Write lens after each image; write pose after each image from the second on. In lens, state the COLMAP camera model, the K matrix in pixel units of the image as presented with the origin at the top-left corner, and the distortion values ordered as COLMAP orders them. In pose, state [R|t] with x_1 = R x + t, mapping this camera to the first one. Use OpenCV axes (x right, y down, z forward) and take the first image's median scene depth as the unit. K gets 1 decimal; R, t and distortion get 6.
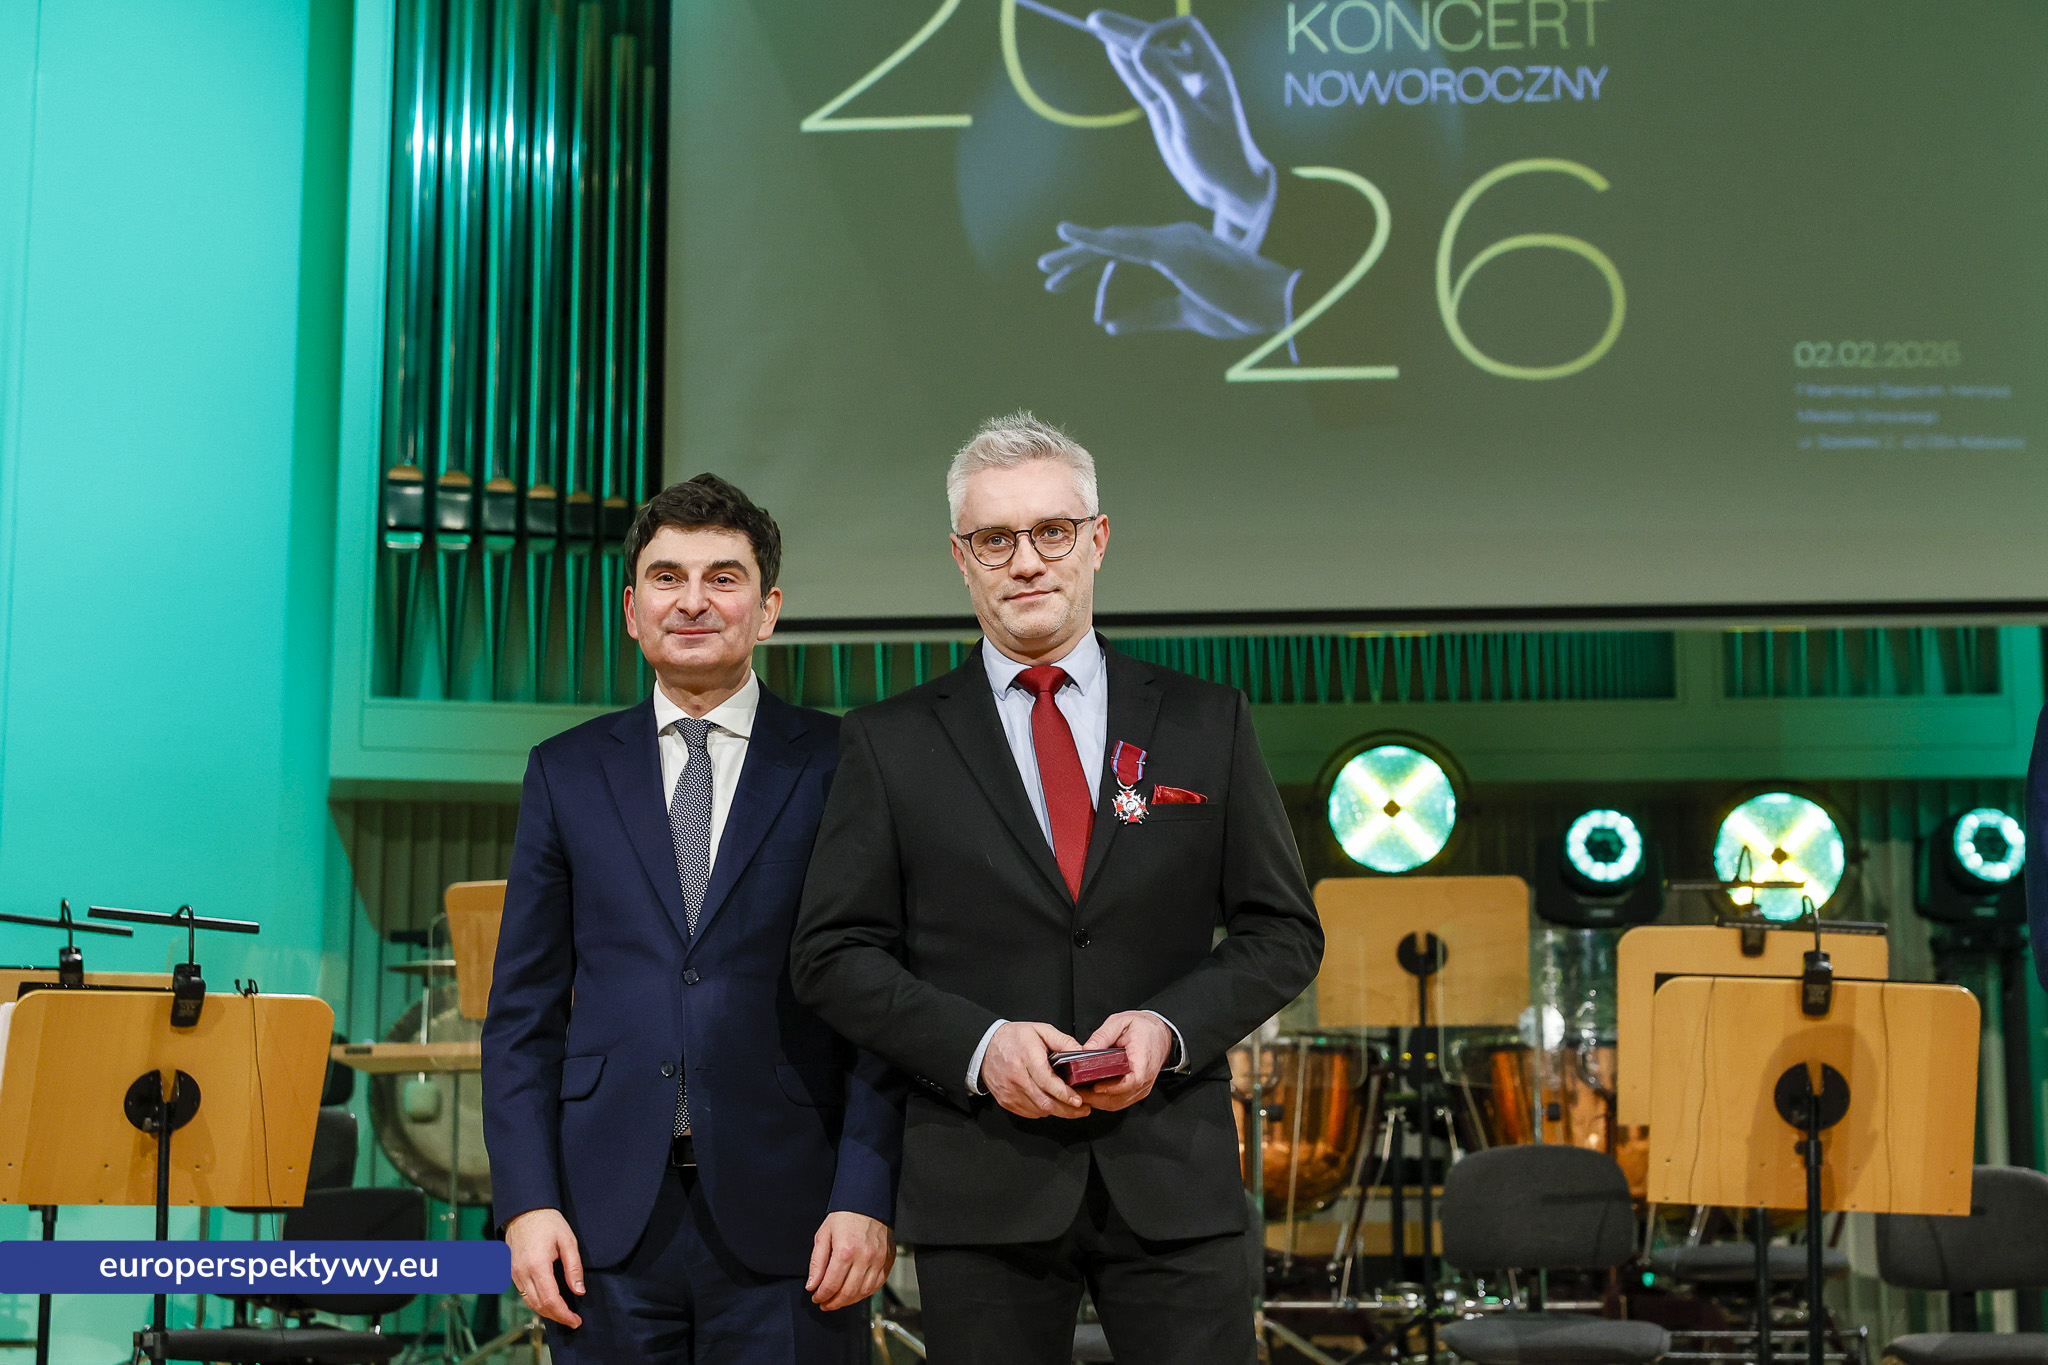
lens RADIAL K [[3755.5, 0, 1021.8], [0, 3755.5, 672.4], [0, 0, 1]] dist [0.007771, 0.000000]
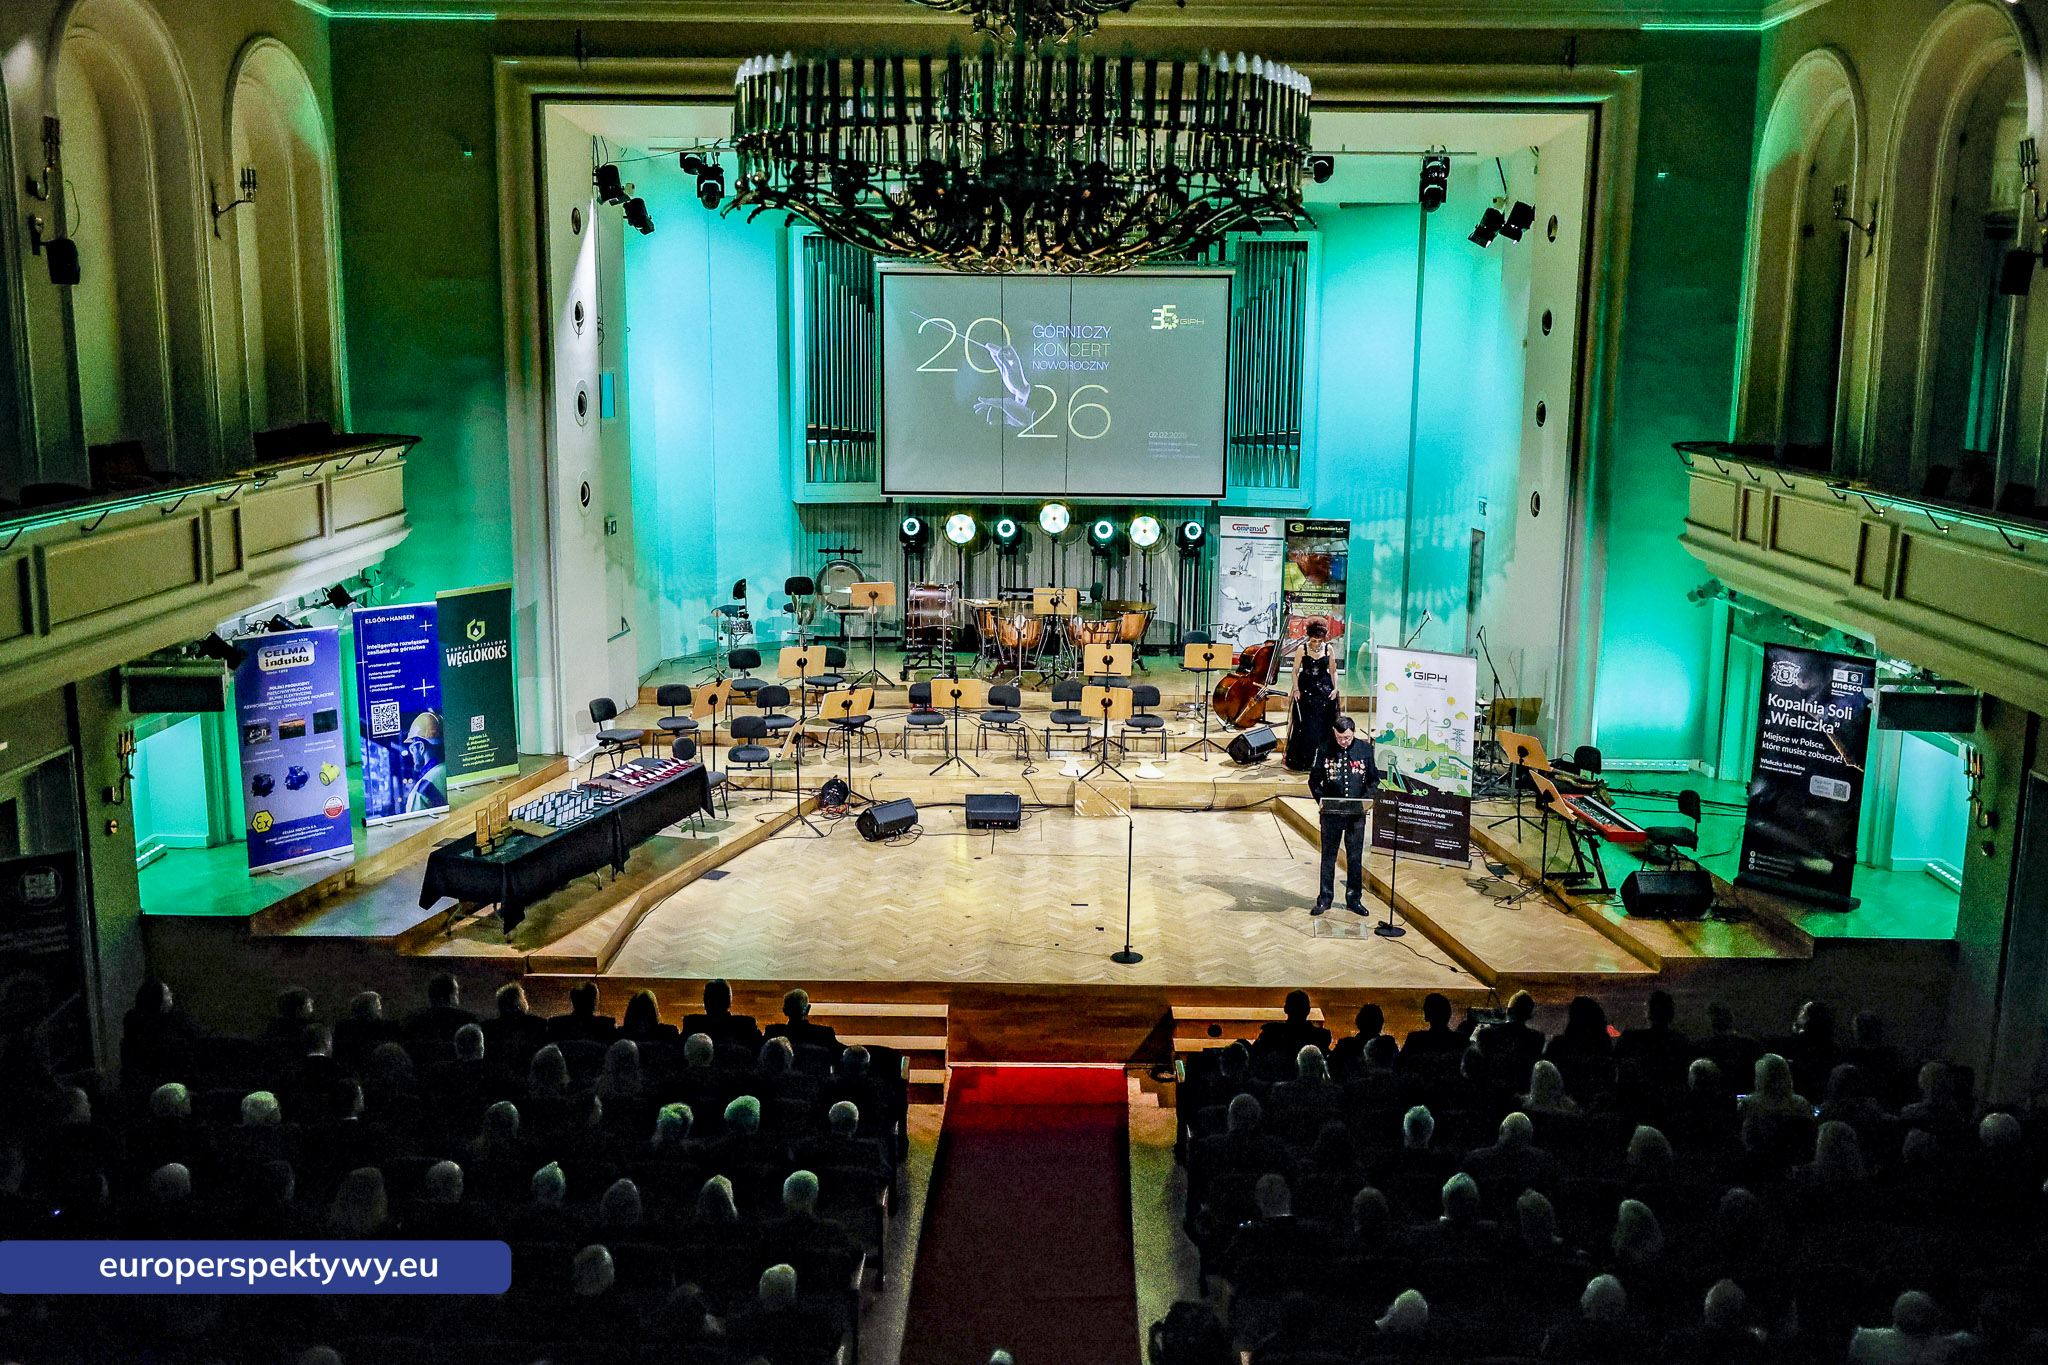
lens RADIAL K [[1886.2, 0, 1031.2], [0, 1886.2, 680.3], [0, 0, 1]] dist [-0.003068, 0.000000]
pose [[0.997792, -0.002694, 0.066359, -0.071968], [-0.022666, 0.925373, 0.378379, -0.626761], [-0.062426, -0.379048, 0.923269, -1.073275]]
